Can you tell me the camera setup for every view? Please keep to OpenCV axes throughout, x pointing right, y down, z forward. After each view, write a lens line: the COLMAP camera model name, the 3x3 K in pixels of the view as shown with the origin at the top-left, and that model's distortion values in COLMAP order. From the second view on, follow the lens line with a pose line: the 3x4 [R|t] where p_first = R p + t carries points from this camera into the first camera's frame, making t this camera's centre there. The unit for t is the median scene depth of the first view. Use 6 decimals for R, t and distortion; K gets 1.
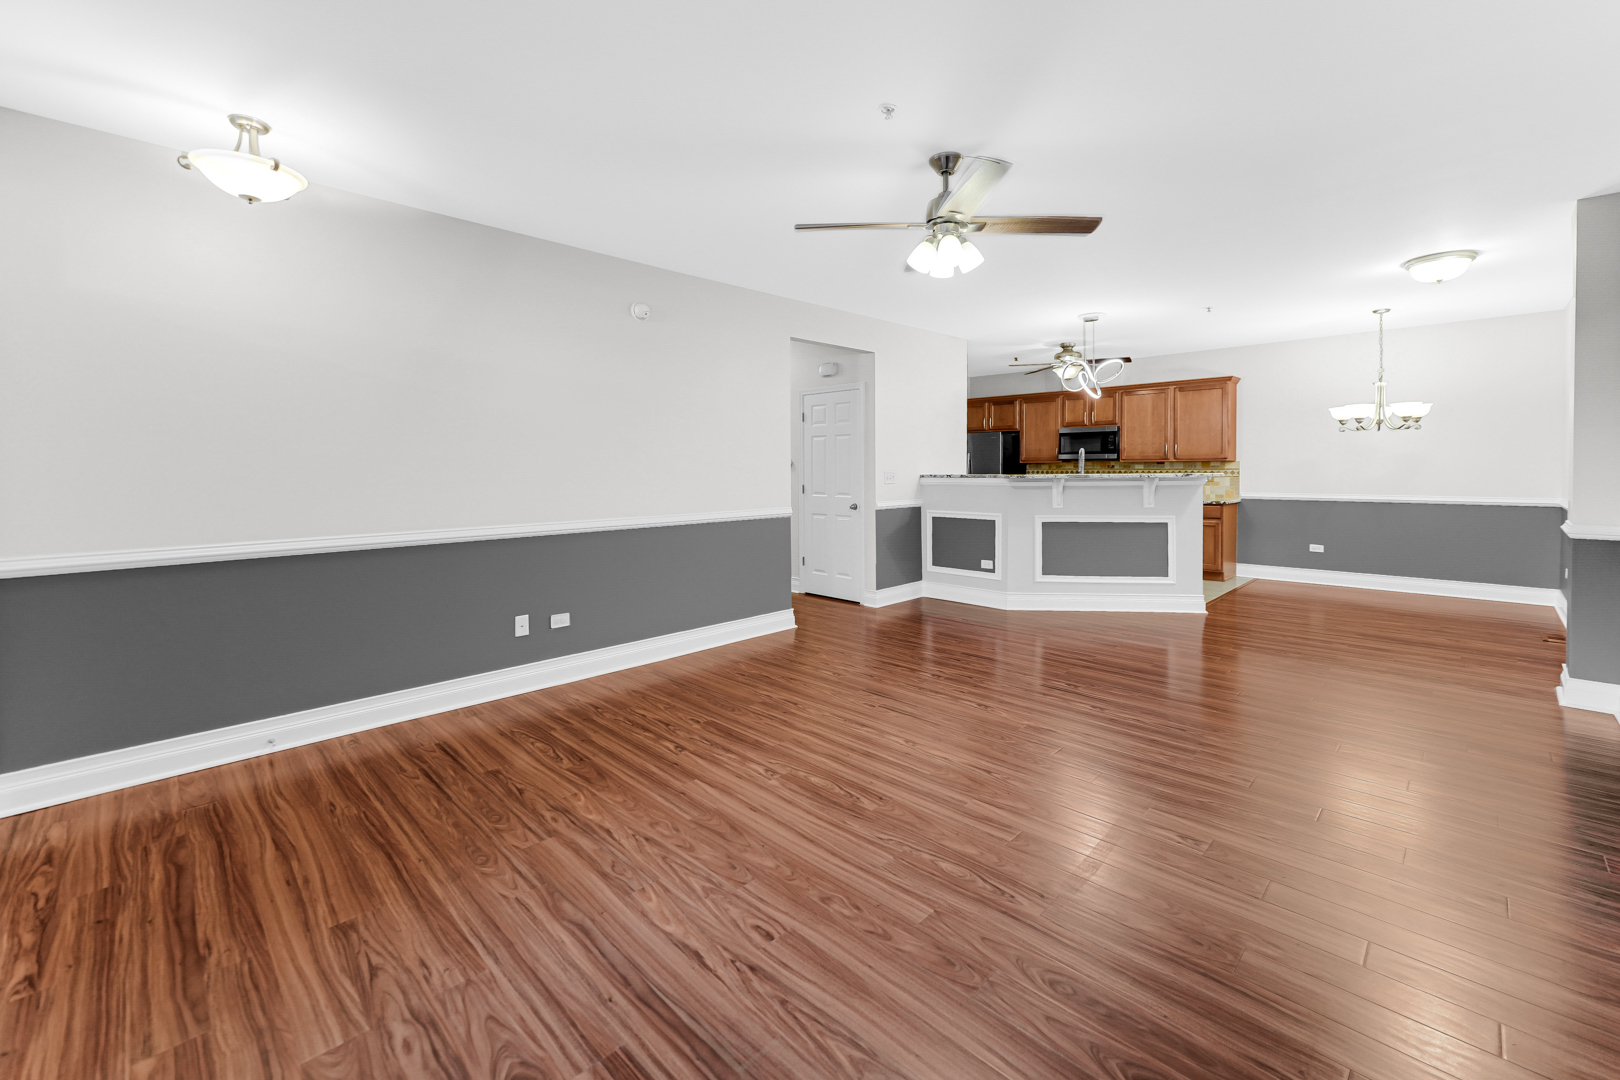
lens RADIAL K [[668.2, 0, 804.5], [0, 668.2, 482.2], [0, 0, 1]] dist [-0.003331, -0.000064]
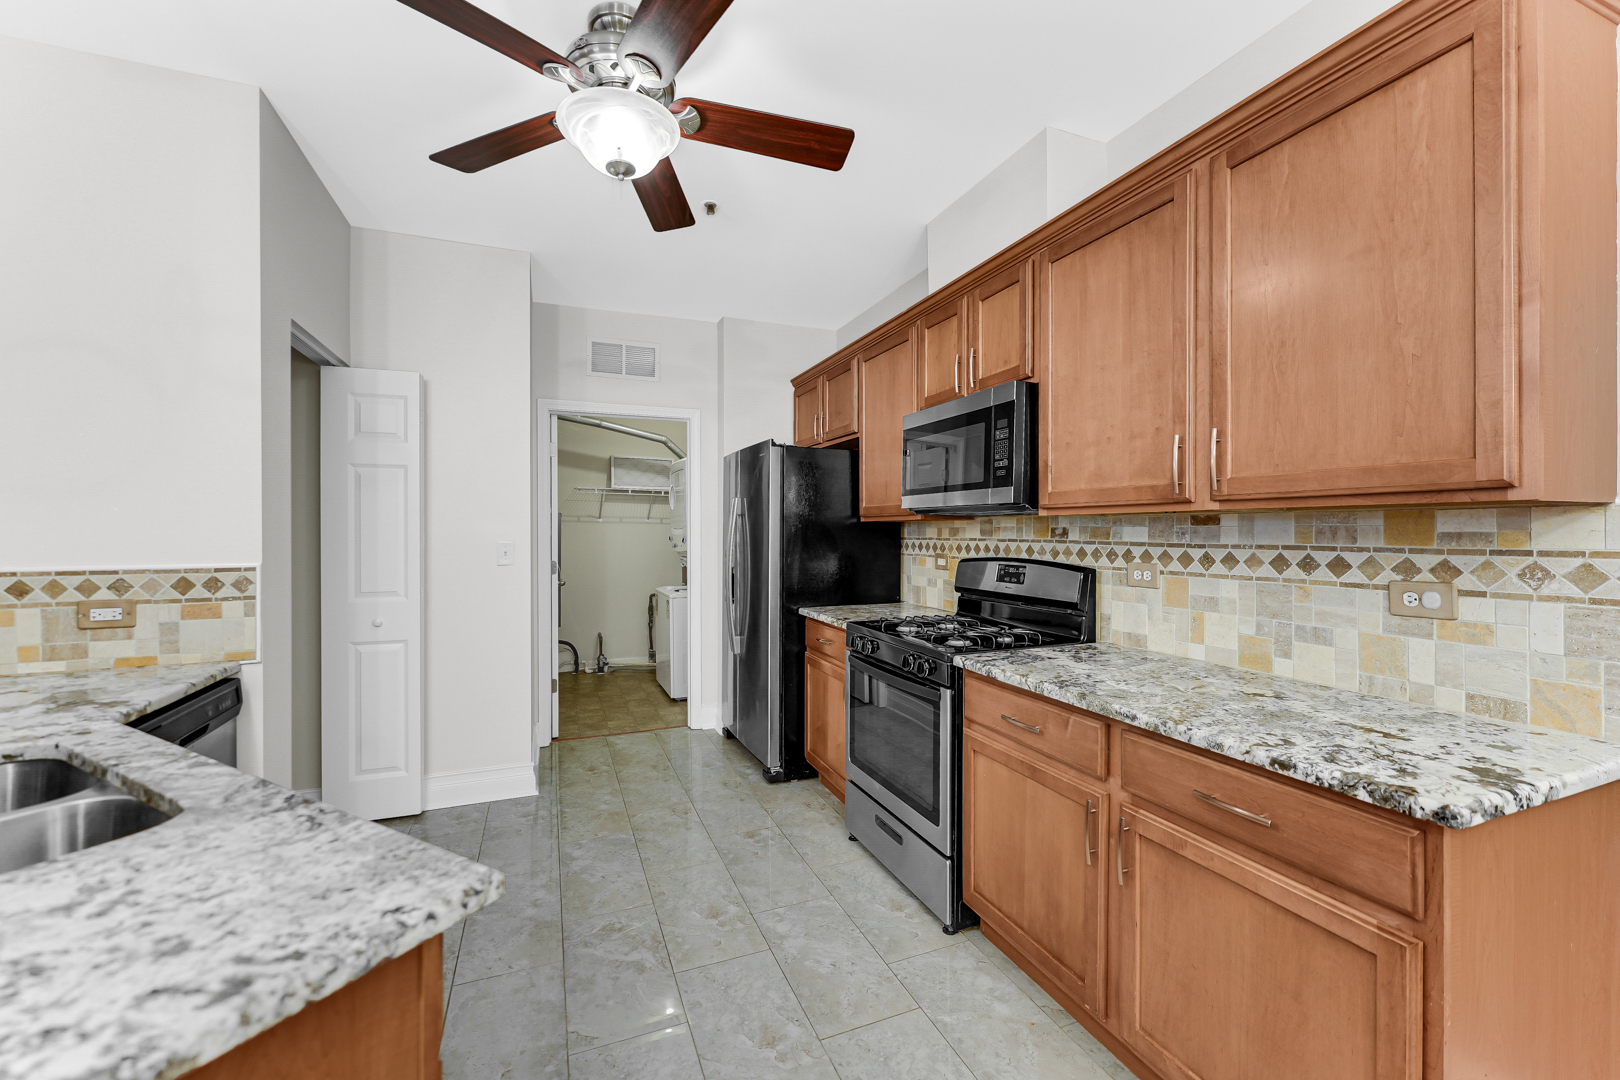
lens RADIAL K [[654.7, 0, 808.5], [0, 654.7, 526.5], [0, 0, 1]] dist [-0.001234, 0.000070]
pose [[0.920446, 0.002110, -0.390865, 0.540070], [-0.012530, 0.999631, -0.024112, -0.020616], [0.390670, 0.027091, 0.920132, 0.795441]]
